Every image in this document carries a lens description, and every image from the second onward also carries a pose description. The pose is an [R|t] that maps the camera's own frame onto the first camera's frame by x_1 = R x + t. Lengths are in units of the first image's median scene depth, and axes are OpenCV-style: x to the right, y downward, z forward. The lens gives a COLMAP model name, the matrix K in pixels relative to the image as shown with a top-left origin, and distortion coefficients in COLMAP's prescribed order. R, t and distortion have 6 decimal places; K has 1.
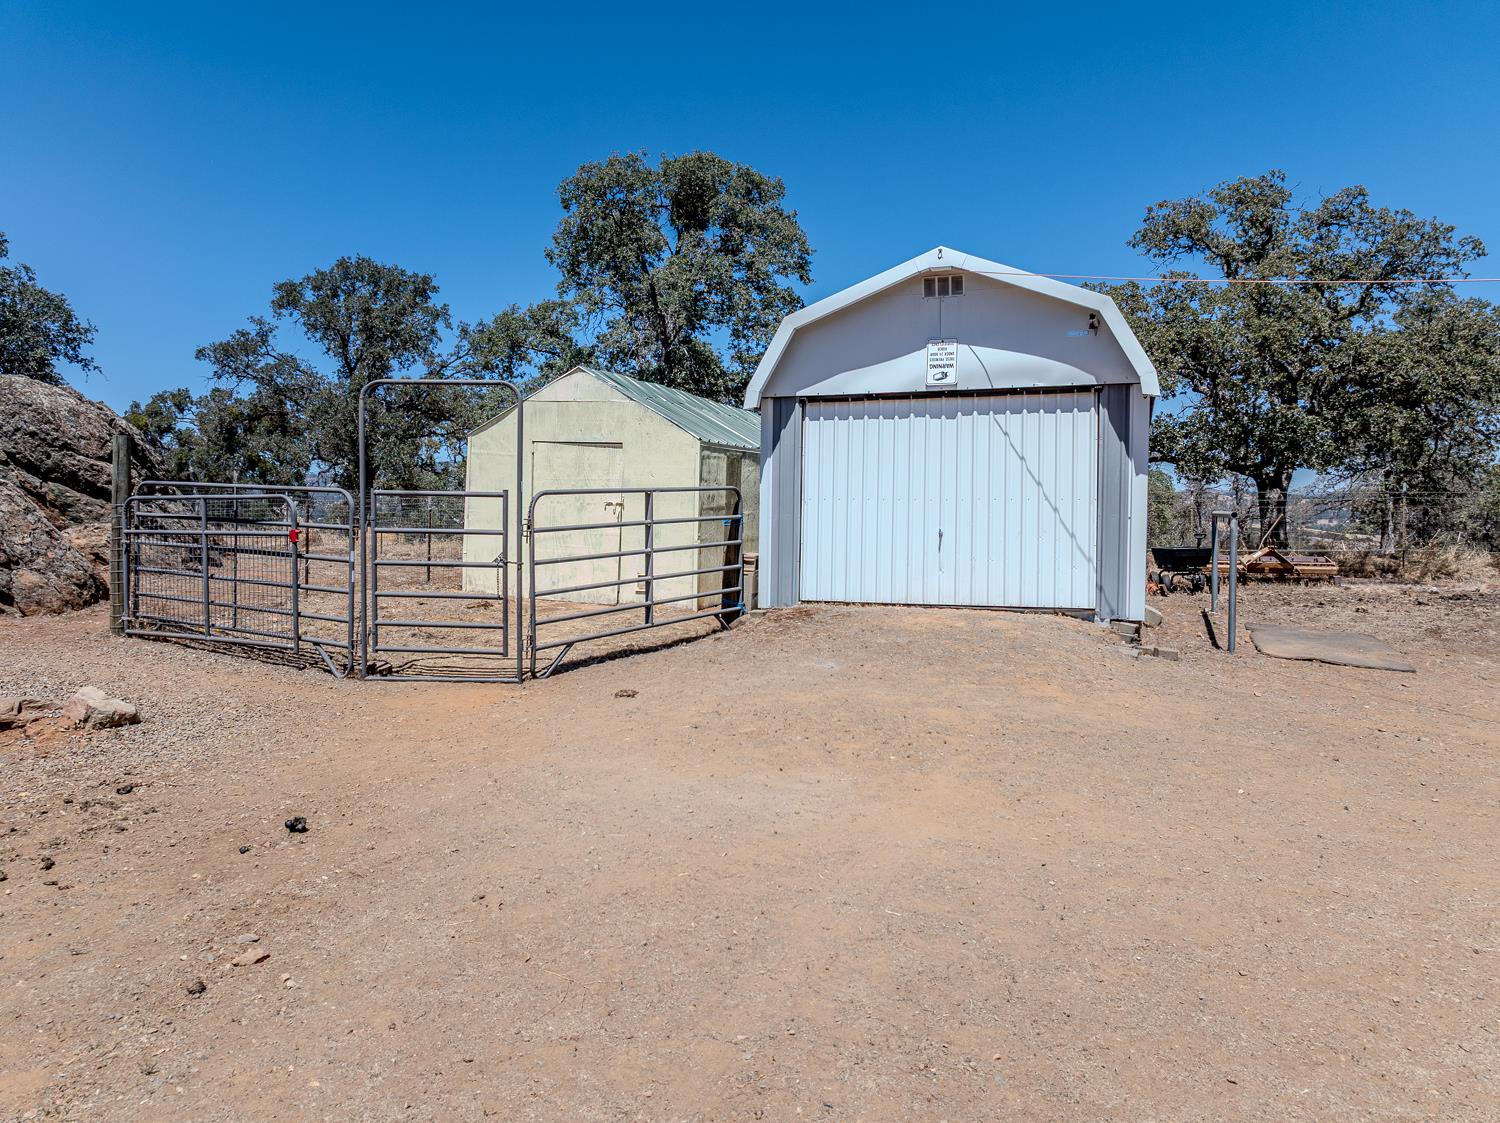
lens RADIAL K [[1049.4, 0, 752.8], [0, 1049.4, 553.6], [0, 0, 1]] dist [-0.039069, 0.025979]
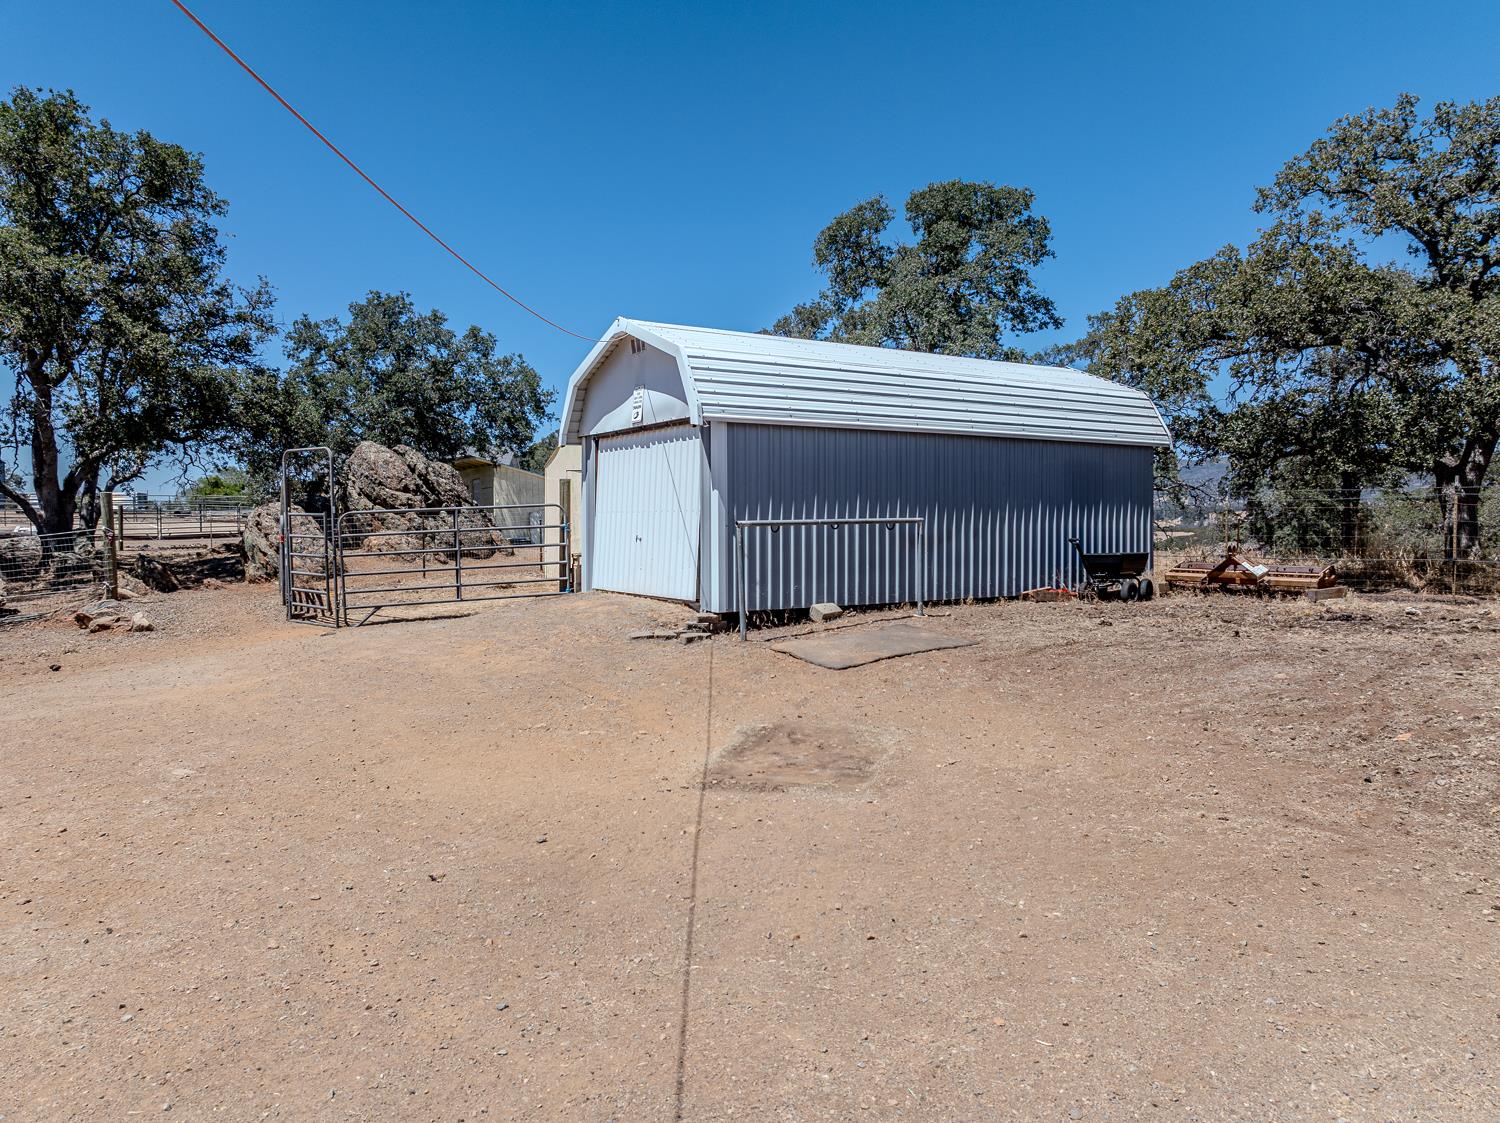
lens RADIAL K [[1049.4, 0, 752.8], [0, 1049.4, 553.6], [0, 0, 1]] dist [-0.039069, 0.025979]
pose [[0.794863, 0.009412, -0.606716, 1.020939], [-0.008926, 0.999953, 0.003818, -0.005633], [0.606723, 0.002381, 0.794910, 0.062016]]
